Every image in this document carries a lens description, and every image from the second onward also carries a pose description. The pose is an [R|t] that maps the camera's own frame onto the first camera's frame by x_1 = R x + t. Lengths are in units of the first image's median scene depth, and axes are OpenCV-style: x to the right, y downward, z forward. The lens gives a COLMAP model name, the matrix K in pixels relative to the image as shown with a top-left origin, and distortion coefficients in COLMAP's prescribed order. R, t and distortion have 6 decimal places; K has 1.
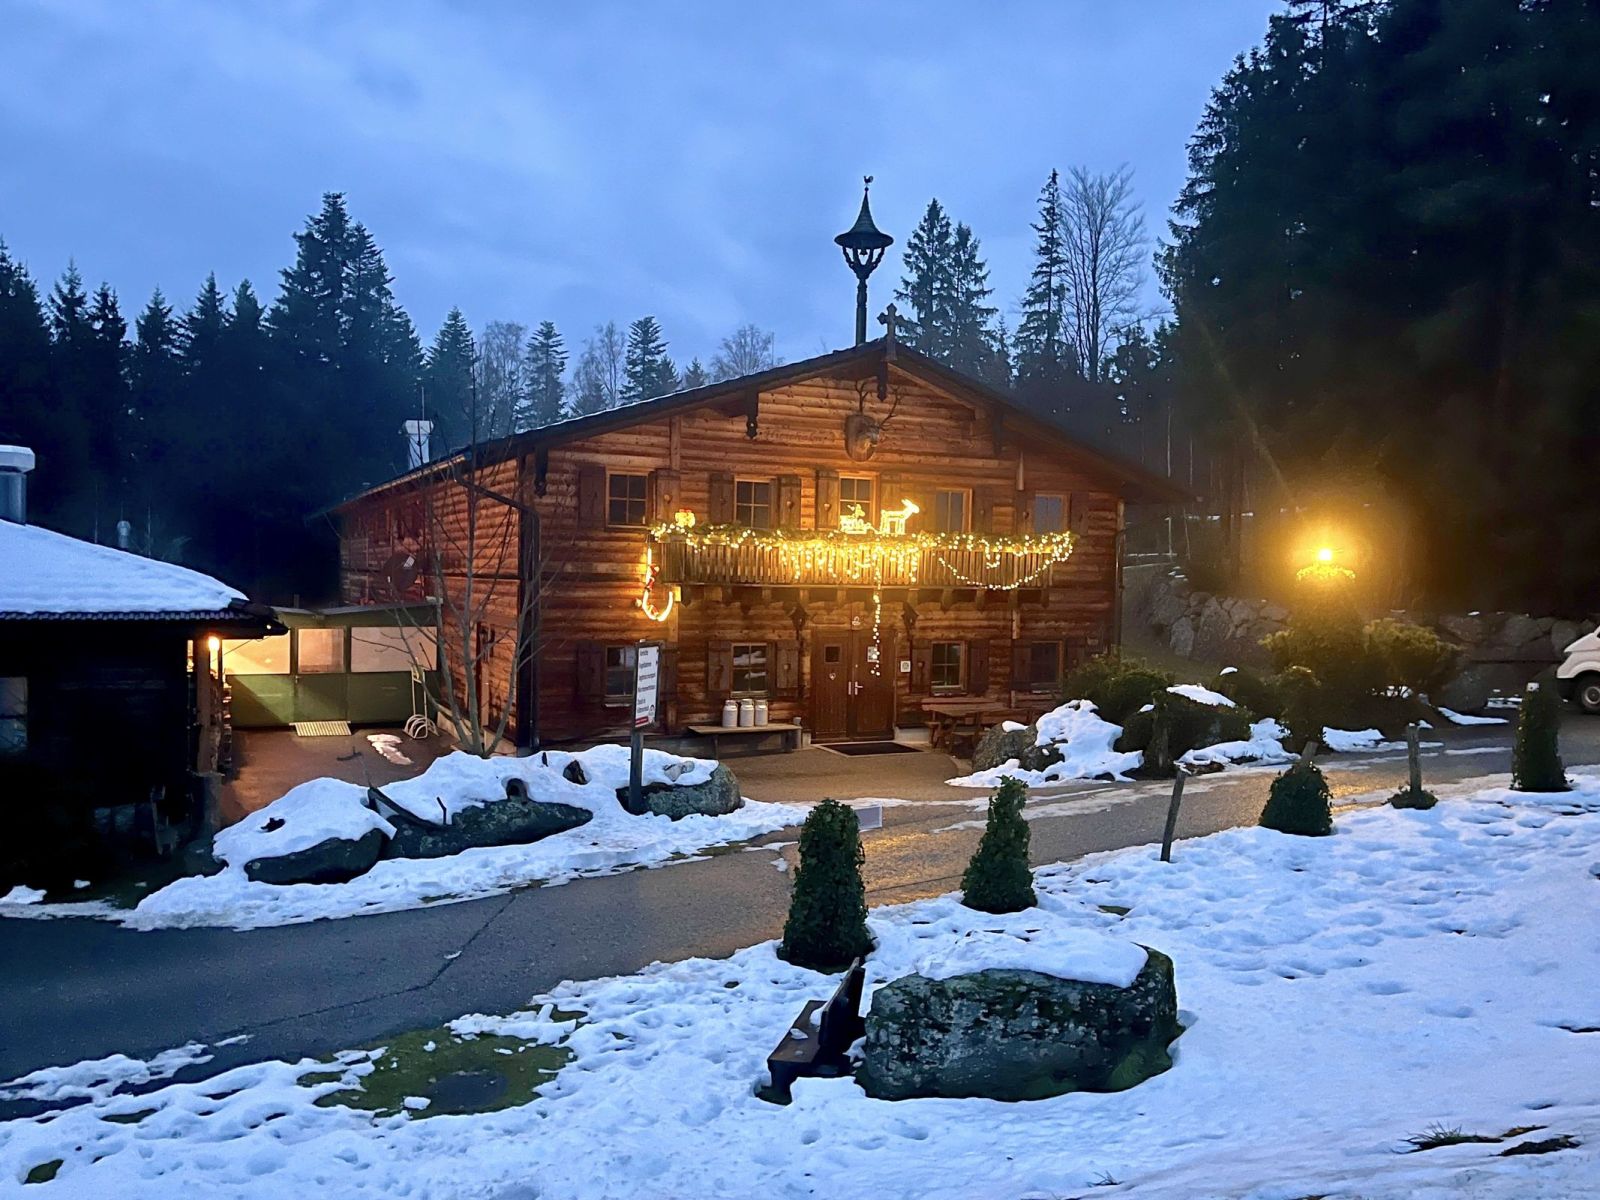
lens RADIAL K [[1211.5, 0, 797.3], [0, 1211.5, 622.5], [0, 0, 1]] dist [0.057390, -0.071890]
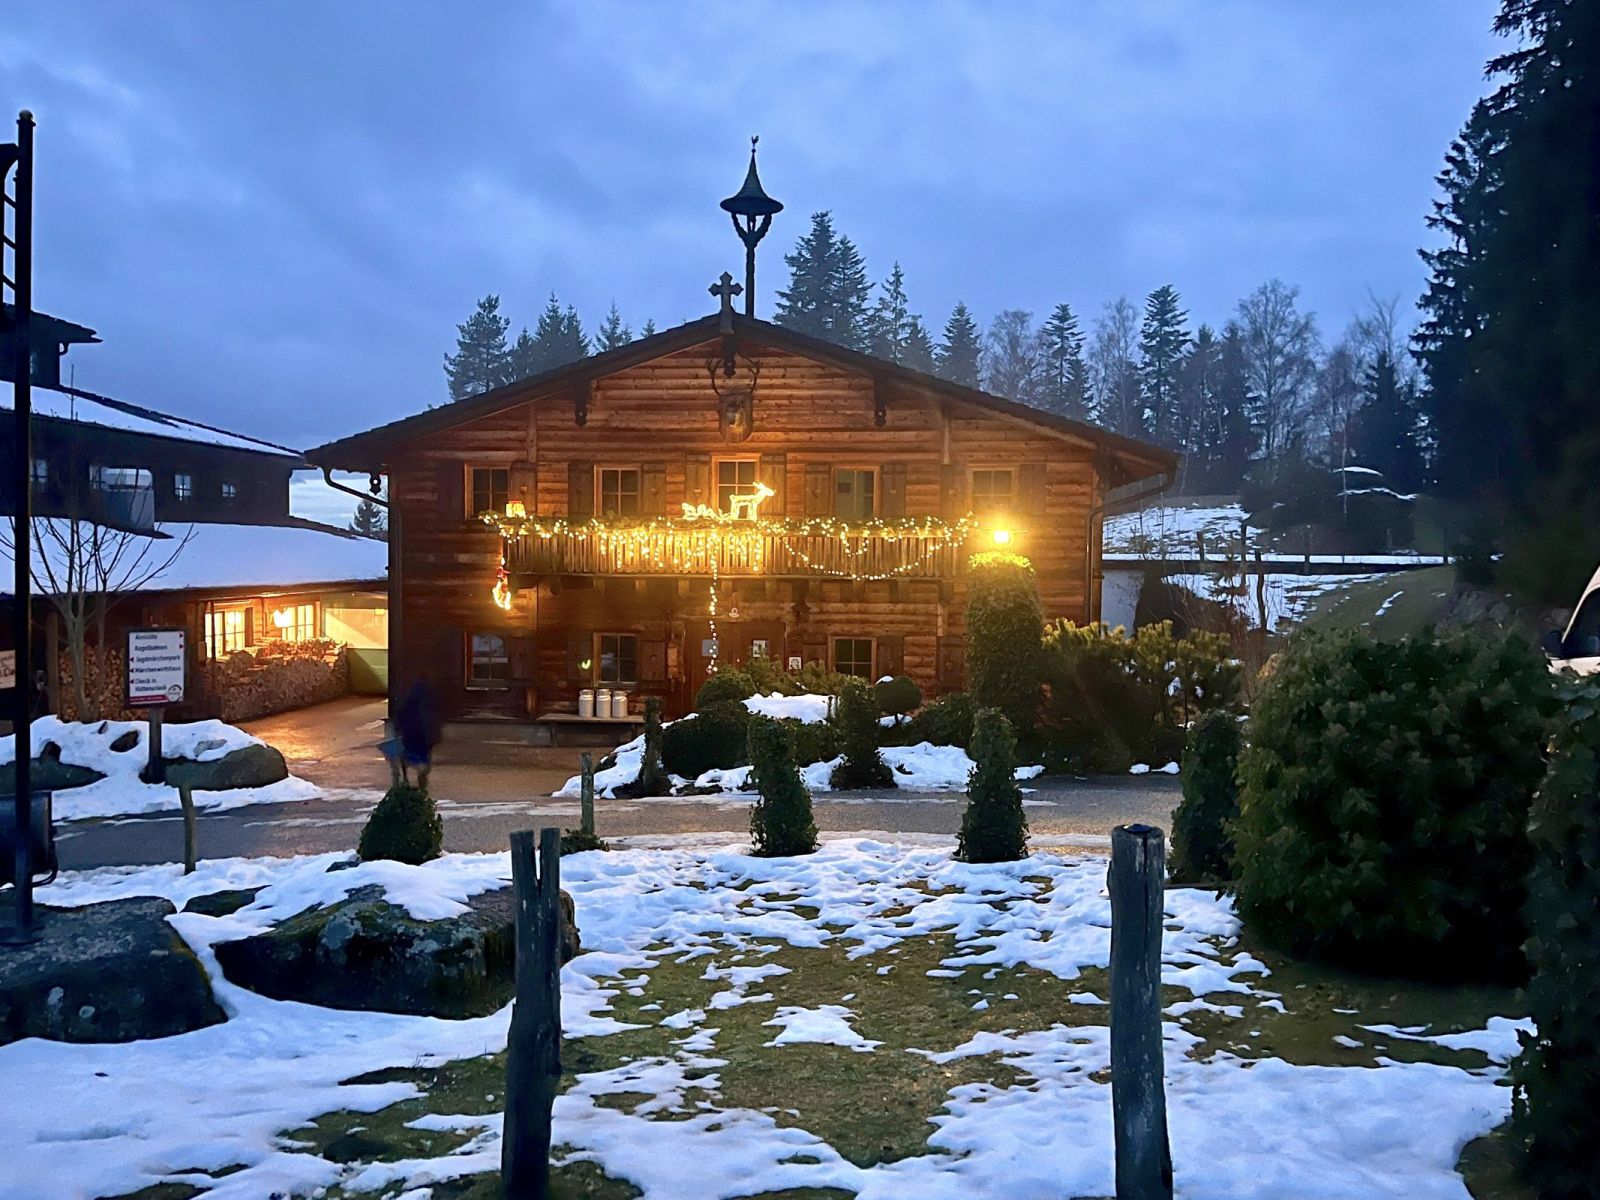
lens RADIAL K [[1211.5, 0, 805.2], [0, 1211.5, 627.2], [0, 0, 1]] dist [0.057390, -0.071890]
pose [[0.849717, 0.022525, -0.526757, 0.588574], [-0.015082, 0.999717, 0.018422, -0.008051], [0.527023, -0.007709, 0.849816, 0.225318]]
